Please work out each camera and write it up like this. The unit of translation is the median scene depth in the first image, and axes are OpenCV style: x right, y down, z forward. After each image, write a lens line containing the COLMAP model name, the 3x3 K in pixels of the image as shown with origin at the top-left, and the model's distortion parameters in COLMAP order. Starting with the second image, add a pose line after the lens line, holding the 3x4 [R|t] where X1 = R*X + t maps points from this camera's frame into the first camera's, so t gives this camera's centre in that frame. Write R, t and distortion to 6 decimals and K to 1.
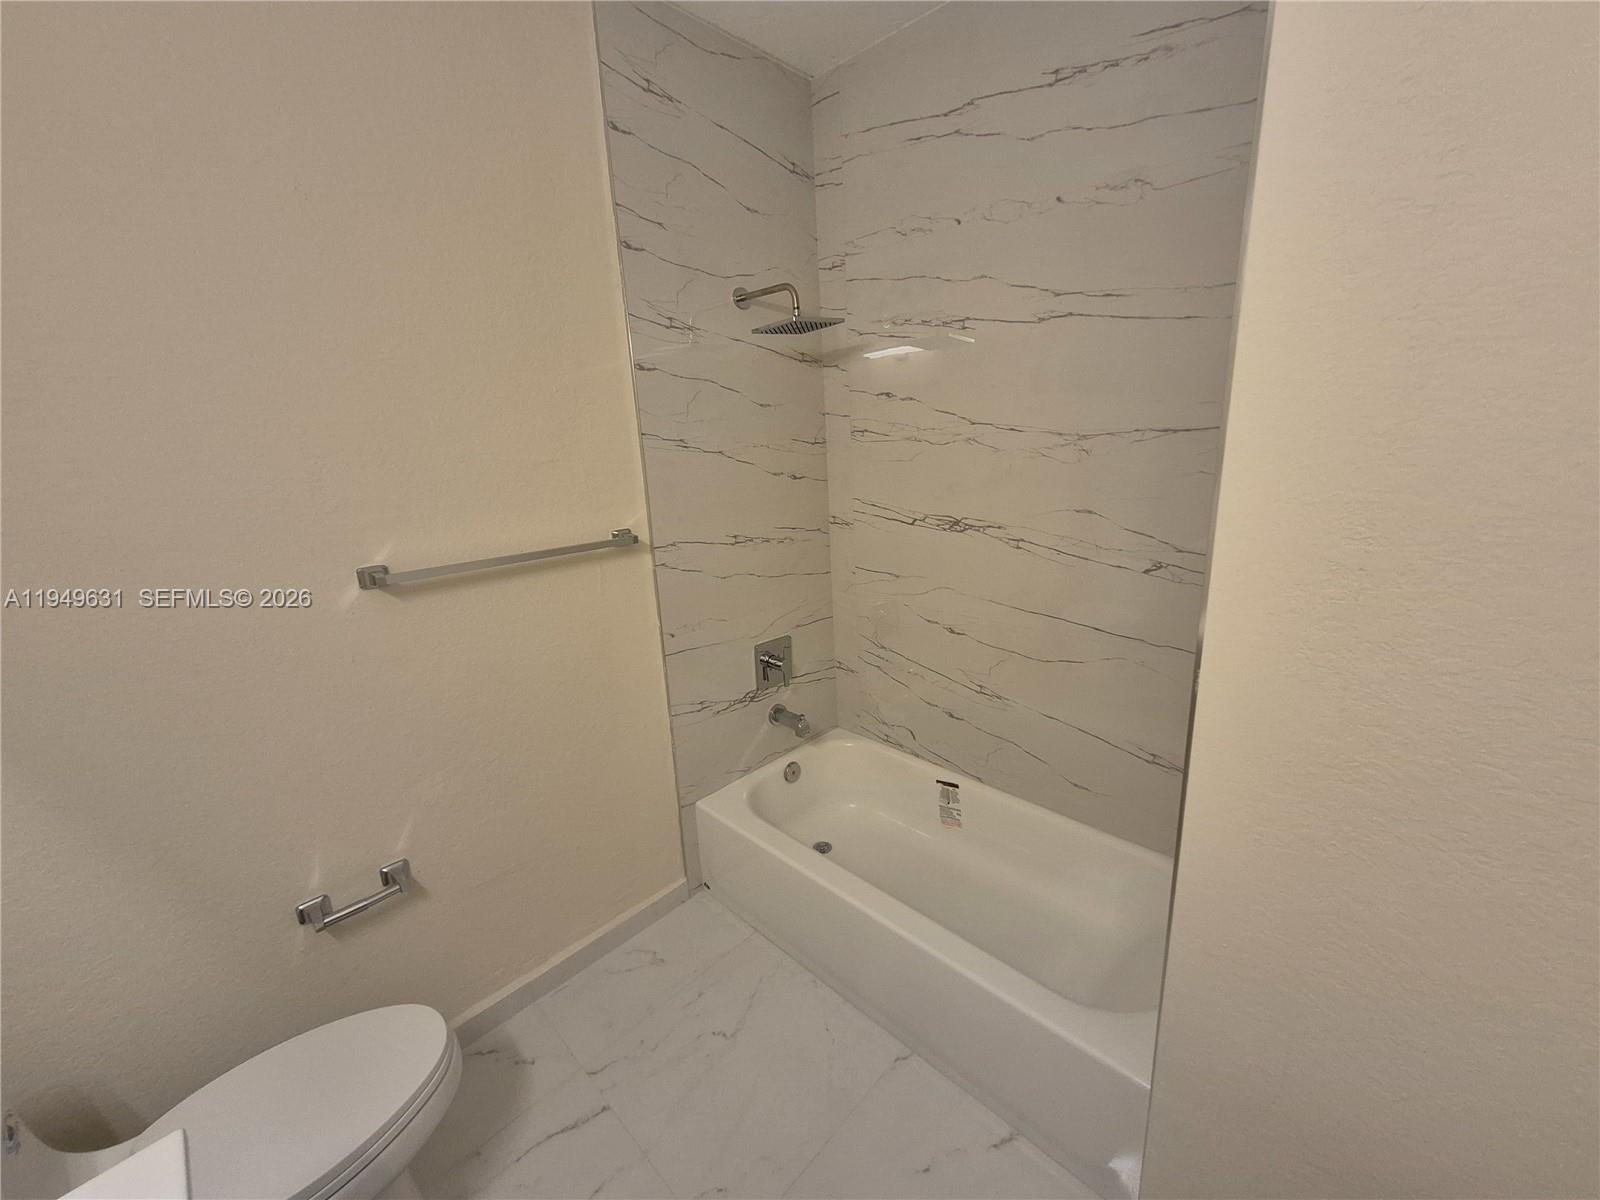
lens RADIAL K [[633.8, 0, 797.9], [0, 633.8, 598.4], [0, 0, 1]] dist [0.008646, -0.001250]
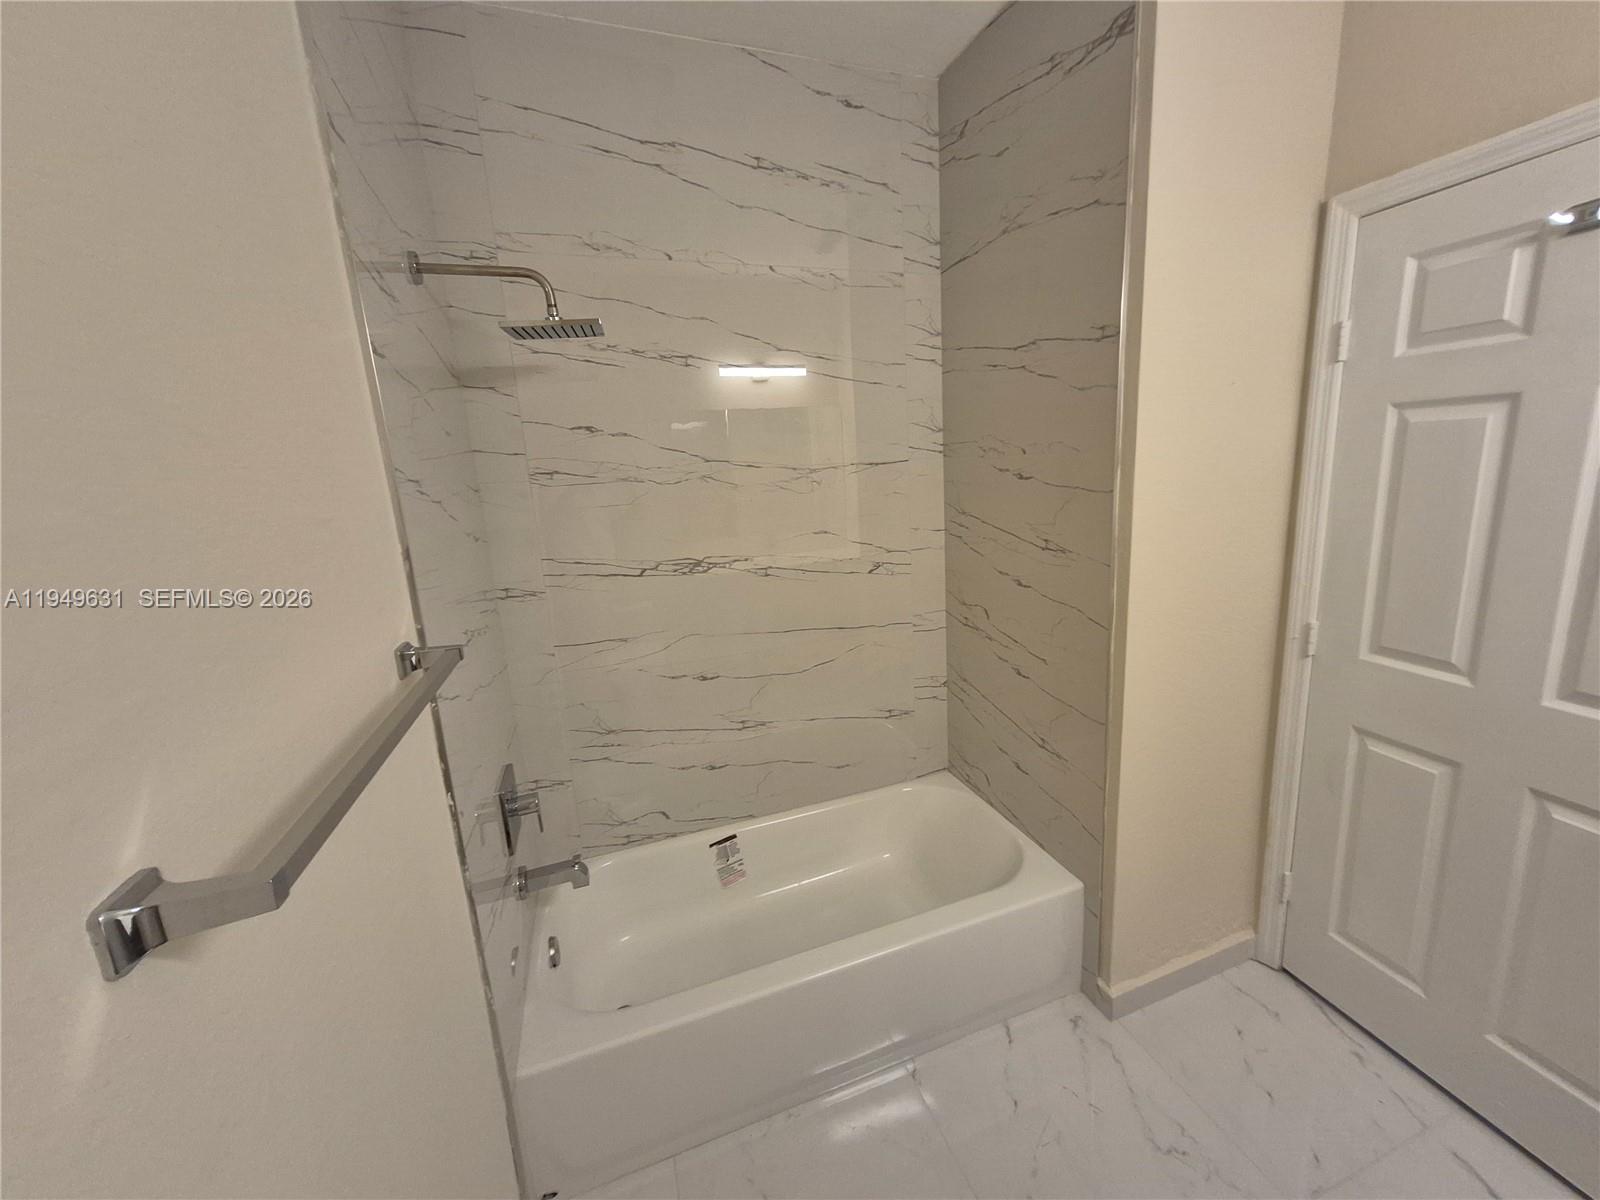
lens RADIAL K [[633.8, 0, 840.2], [0, 633.8, 601.1], [0, 0, 1]] dist [0.008646, -0.001250]
pose [[0.422634, -0.173093, 0.889618, -0.518958], [0.271896, 0.960593, 0.057733, -0.061668], [-0.864554, 0.217483, 0.453042, 0.390329]]
